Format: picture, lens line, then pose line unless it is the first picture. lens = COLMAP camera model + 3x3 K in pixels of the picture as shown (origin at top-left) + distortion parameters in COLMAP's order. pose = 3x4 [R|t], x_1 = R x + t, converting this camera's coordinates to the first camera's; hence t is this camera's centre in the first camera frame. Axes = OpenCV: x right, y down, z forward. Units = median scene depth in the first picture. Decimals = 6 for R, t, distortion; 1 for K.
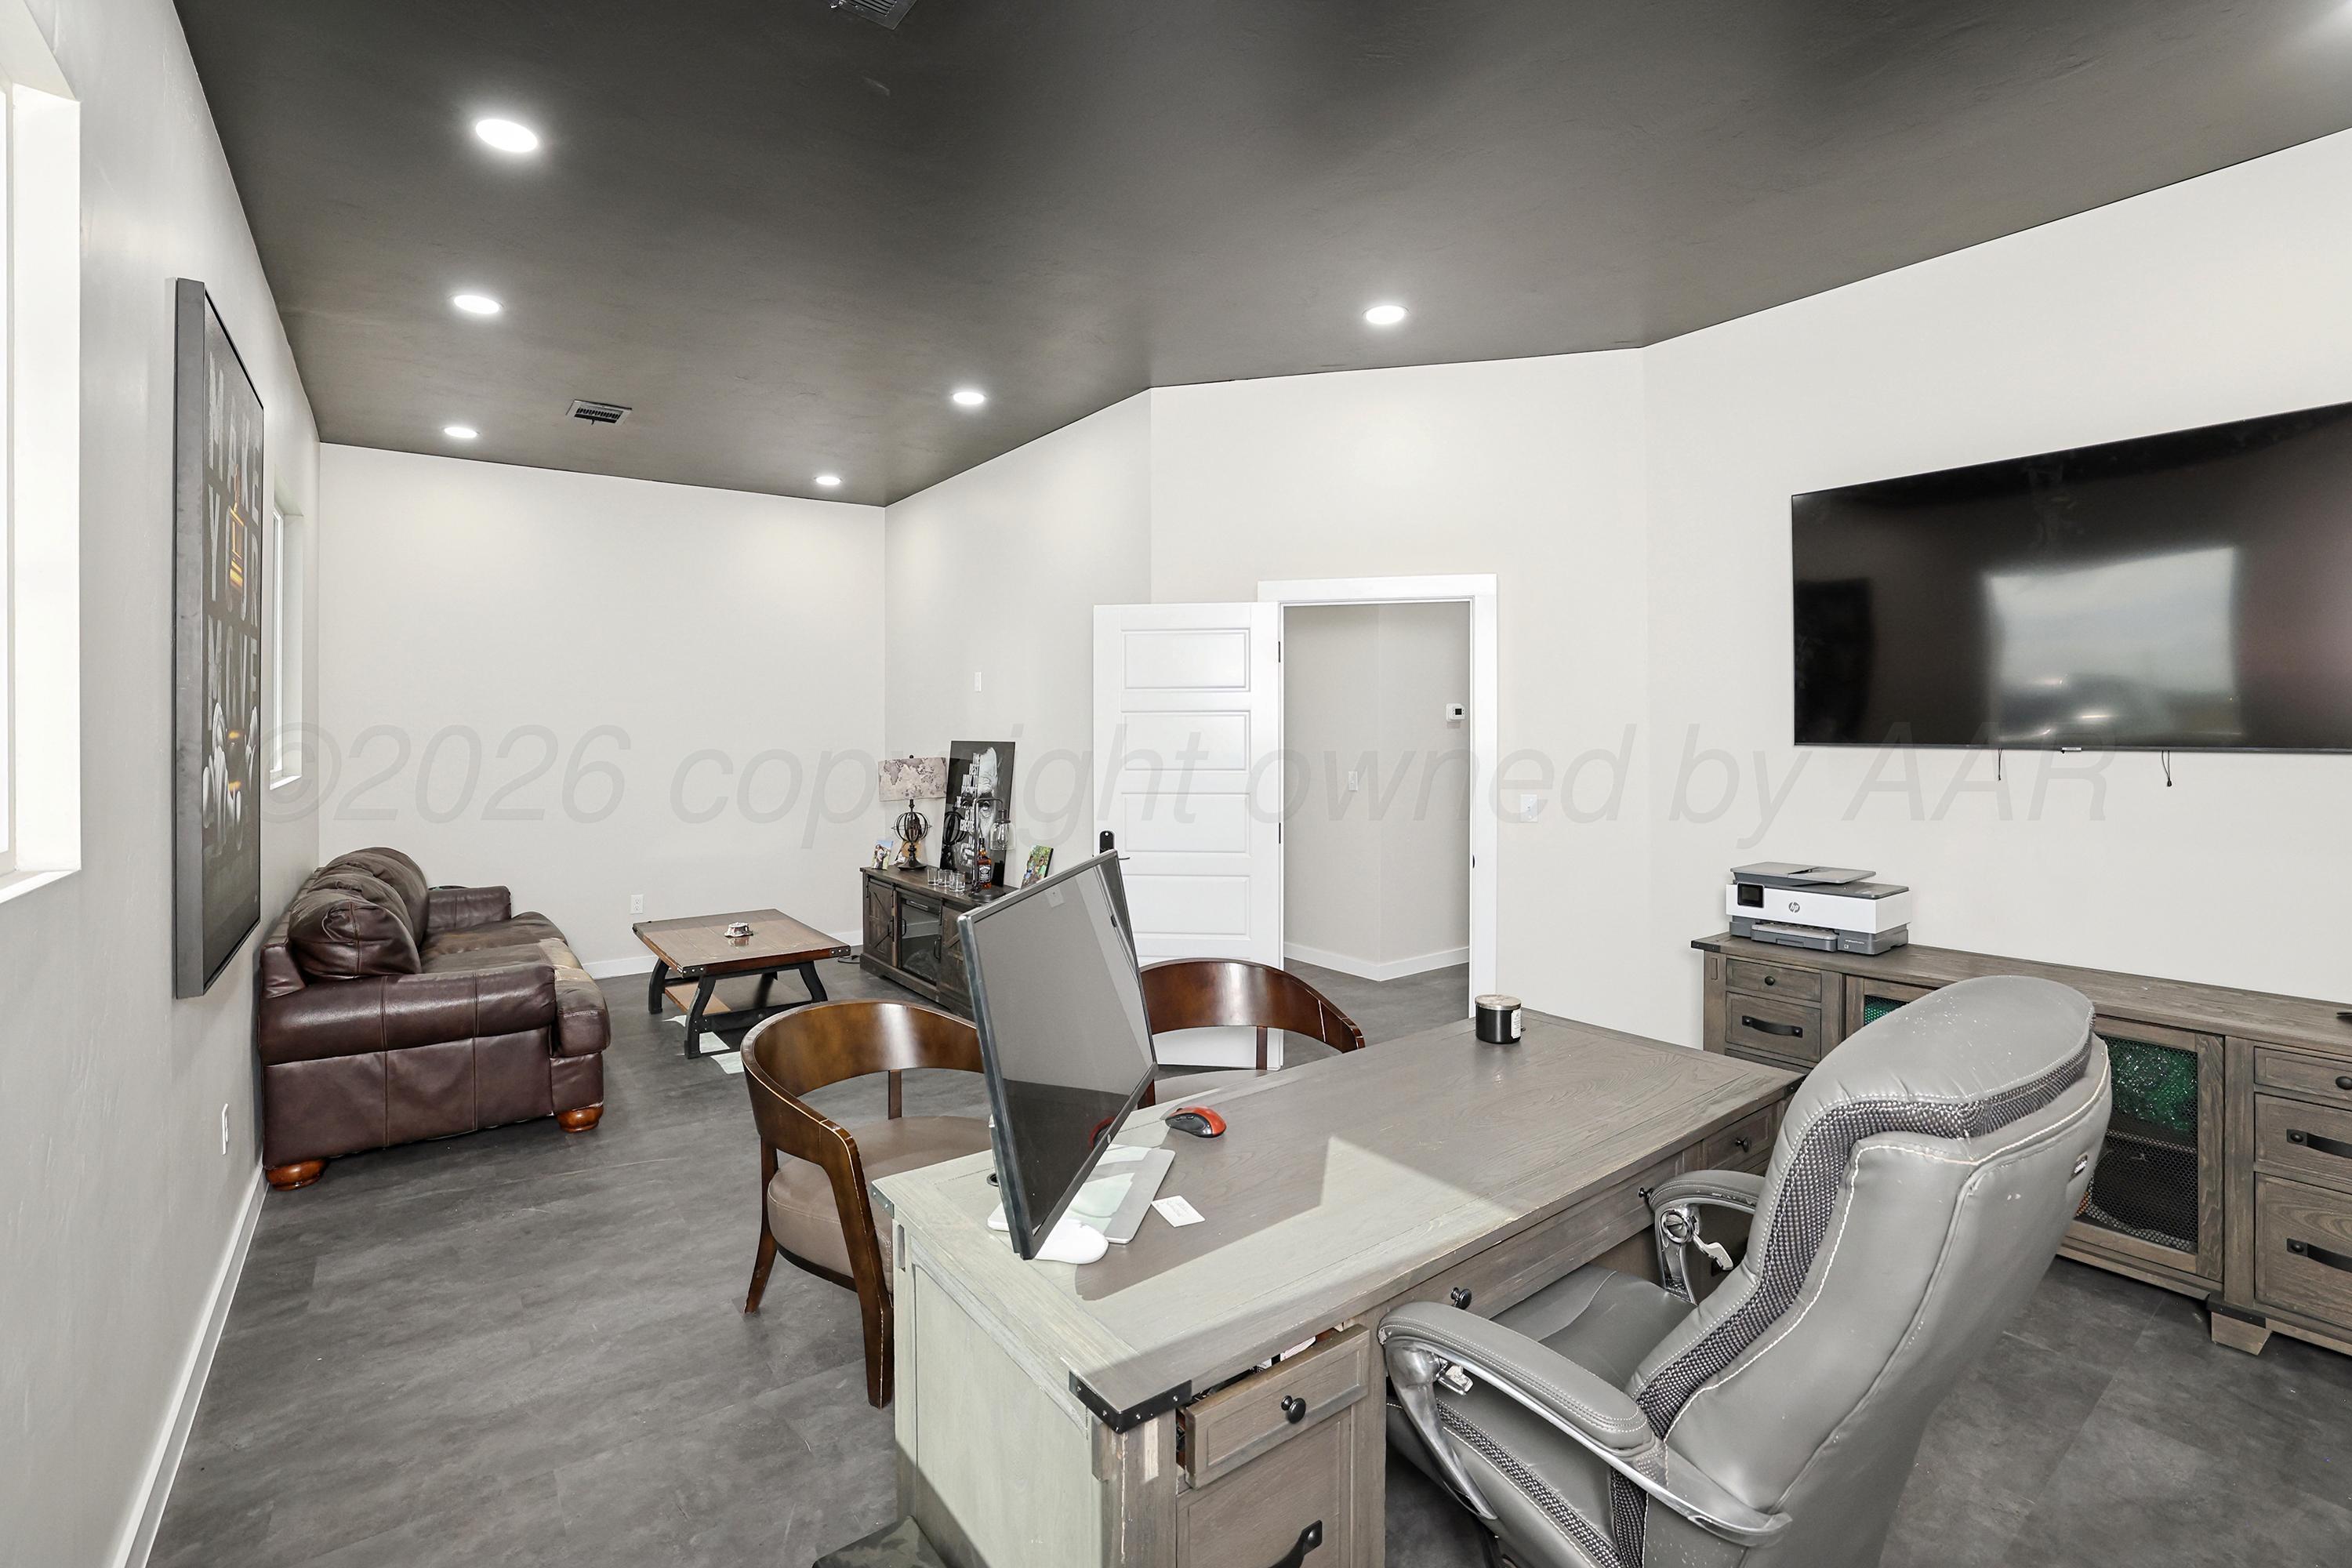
lens RADIAL K [[1050.3, 0, 1174.1], [0, 1050.3, 718.9], [0, 0, 1]] dist [-0.051088, 0.016786]
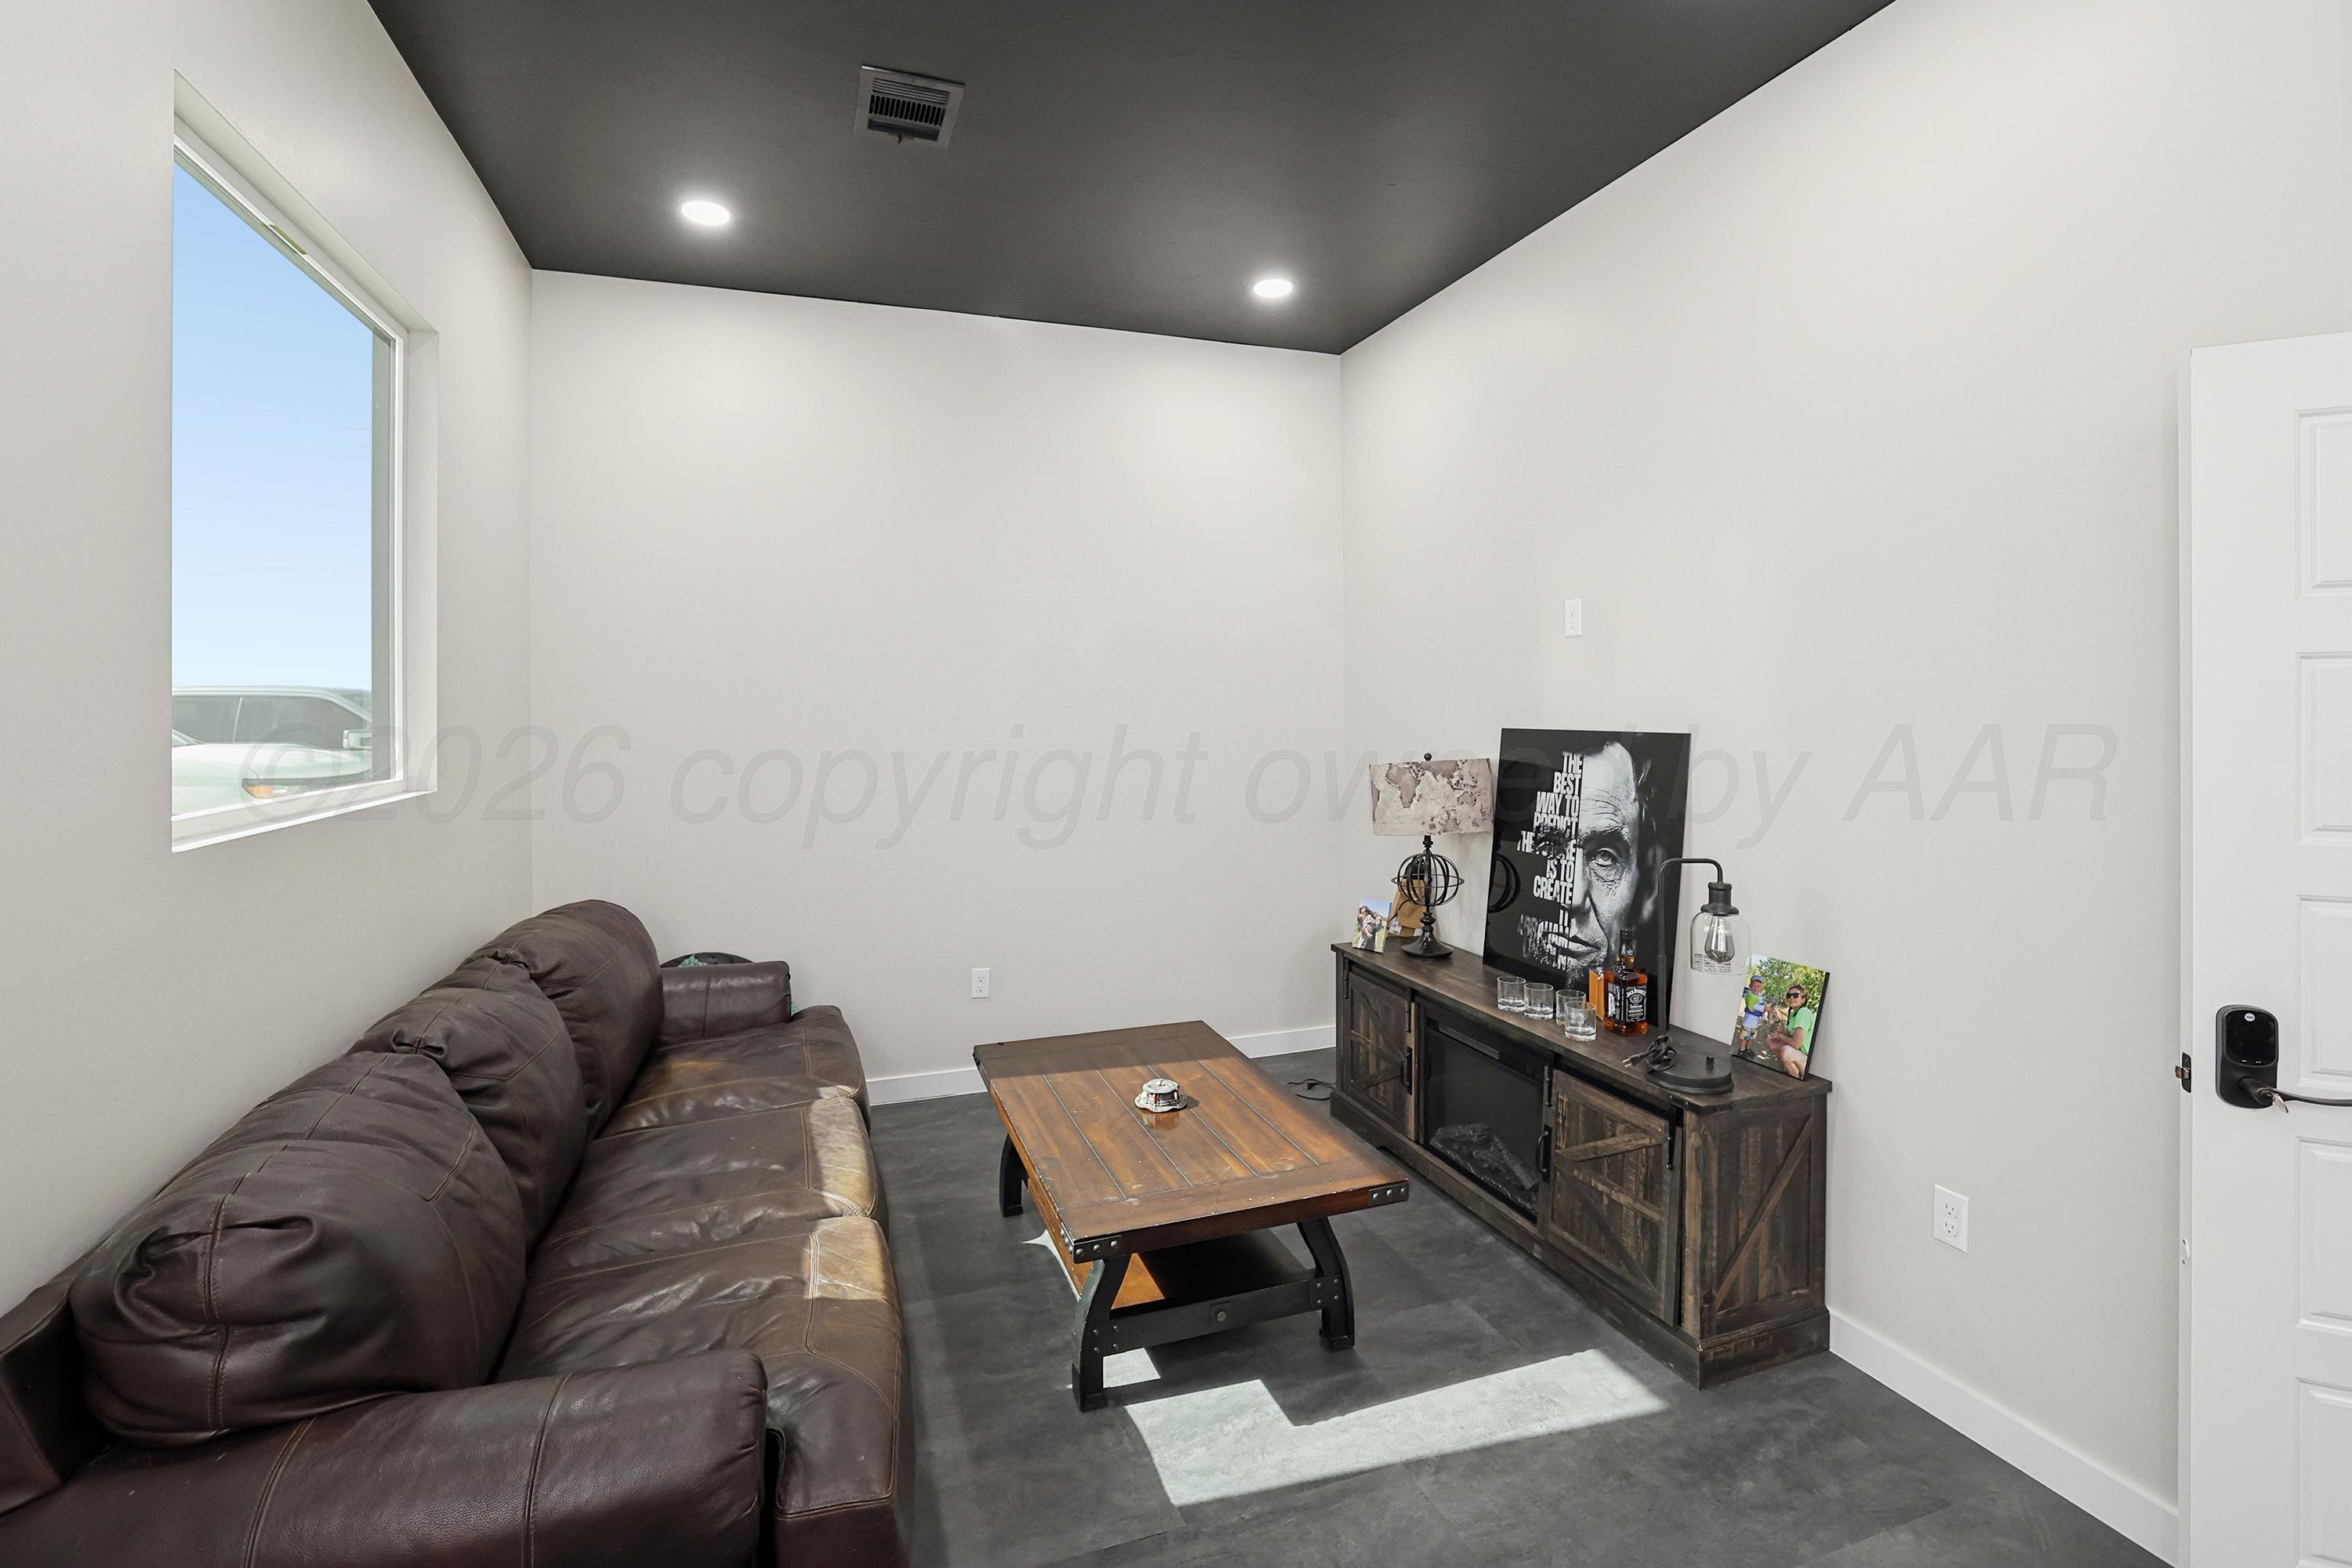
lens RADIAL K [[1050.3, 0, 1174.1], [0, 1050.3, 718.9], [0, 0, 1]] dist [-0.051088, 0.016786]
pose [[0.956400, 0.004209, -0.292028, -0.225733], [0.001947, 0.999782, 0.020787, 0.004240], [0.292052, -0.020449, 0.956184, 0.438786]]
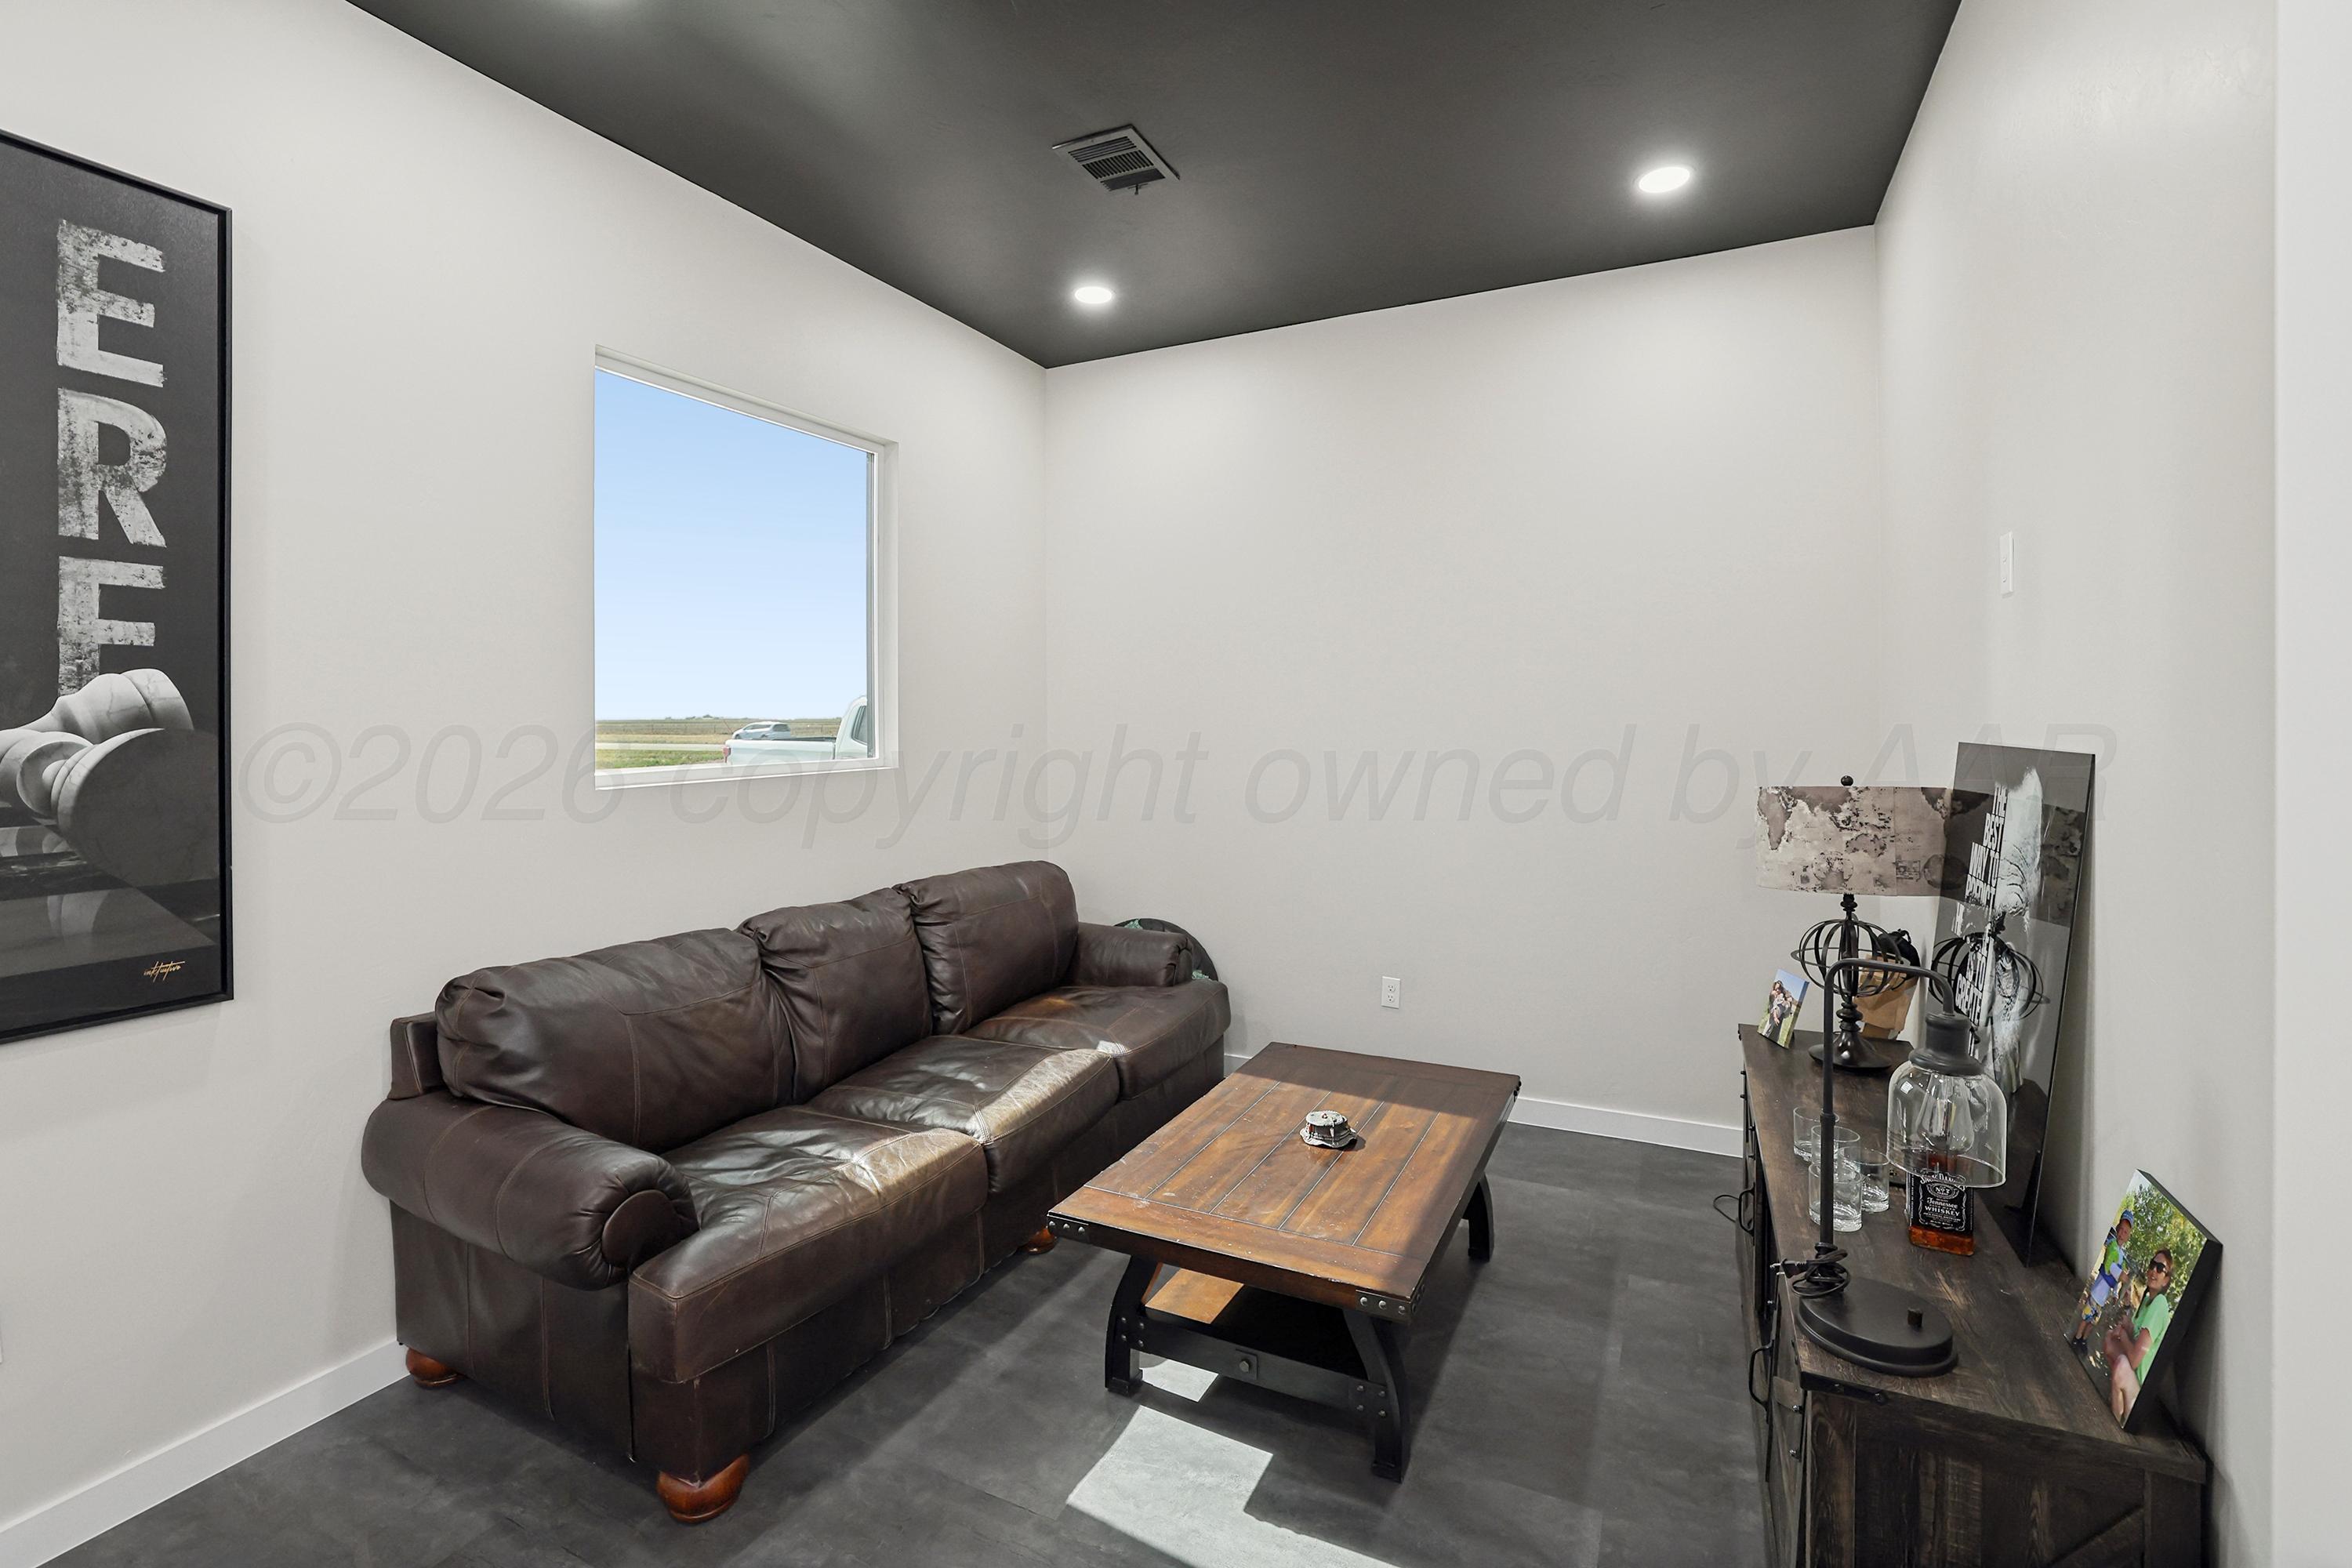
lens RADIAL K [[1050.3, 0, 1174.1], [0, 1050.3, 718.9], [0, 0, 1]] dist [-0.051088, 0.016786]
pose [[0.451981, 0.008588, -0.891986, -0.021098], [0.007845, 0.999877, 0.013602, 0.006078], [0.891993, -0.013145, 0.451858, 0.622937]]
